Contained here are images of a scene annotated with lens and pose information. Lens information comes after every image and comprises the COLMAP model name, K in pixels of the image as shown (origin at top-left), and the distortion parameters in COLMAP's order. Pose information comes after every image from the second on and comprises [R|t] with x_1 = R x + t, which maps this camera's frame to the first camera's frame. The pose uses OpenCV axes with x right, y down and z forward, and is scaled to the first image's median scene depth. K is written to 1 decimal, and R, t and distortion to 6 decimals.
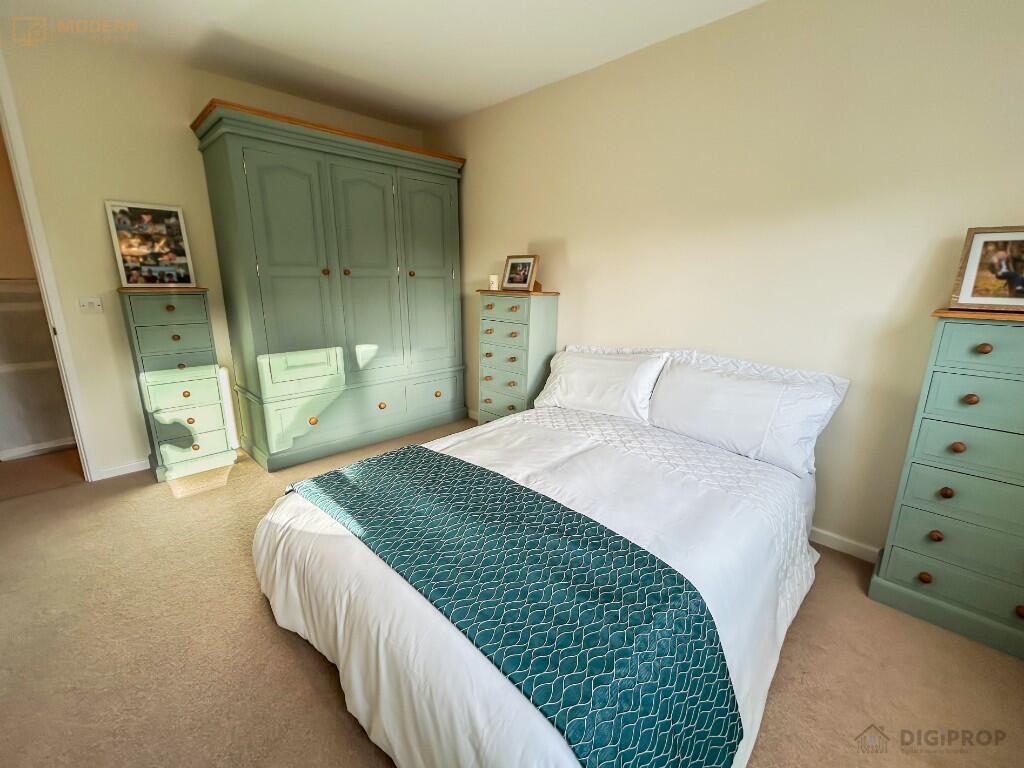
lens RADIAL K [[438.3, 0, 512.0], [0, 438.3, 381.5], [0, 0, 1]] dist [0.001950, 0.000259]
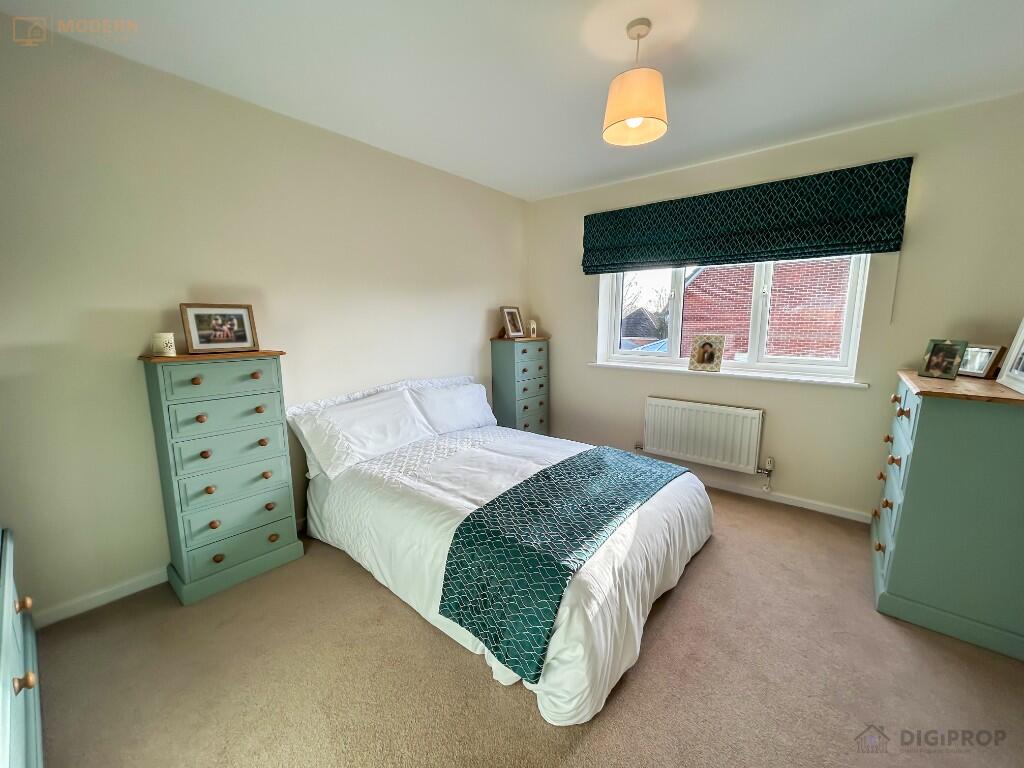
lens RADIAL K [[413.3, 0, 511.9], [0, 413.3, 383.4], [0, 0, 1]] dist [0.001796, 0.000946]
pose [[-0.086264, -0.167199, 0.982142, -1.053909], [0.228355, 0.956253, 0.182848, -0.265110], [-0.969749, 0.240050, -0.044310, 0.889502]]
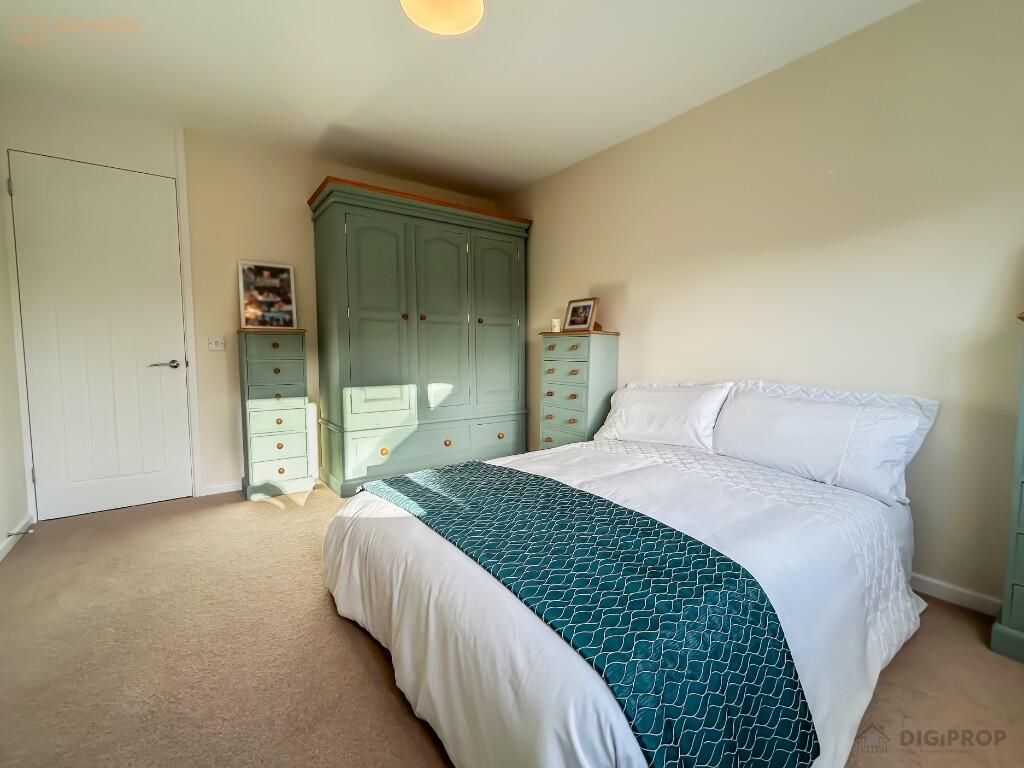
lens RADIAL K [[442.6, 0, 512.3], [0, 442.6, 382.3], [0, 0, 1]] dist [0.002947, 0.000167]
pose [[0.988340, 0.003311, -0.152225, 0.026590], [-0.027824, 0.986856, -0.159187, 0.125793], [0.149697, 0.161566, 0.975442, -0.045833]]
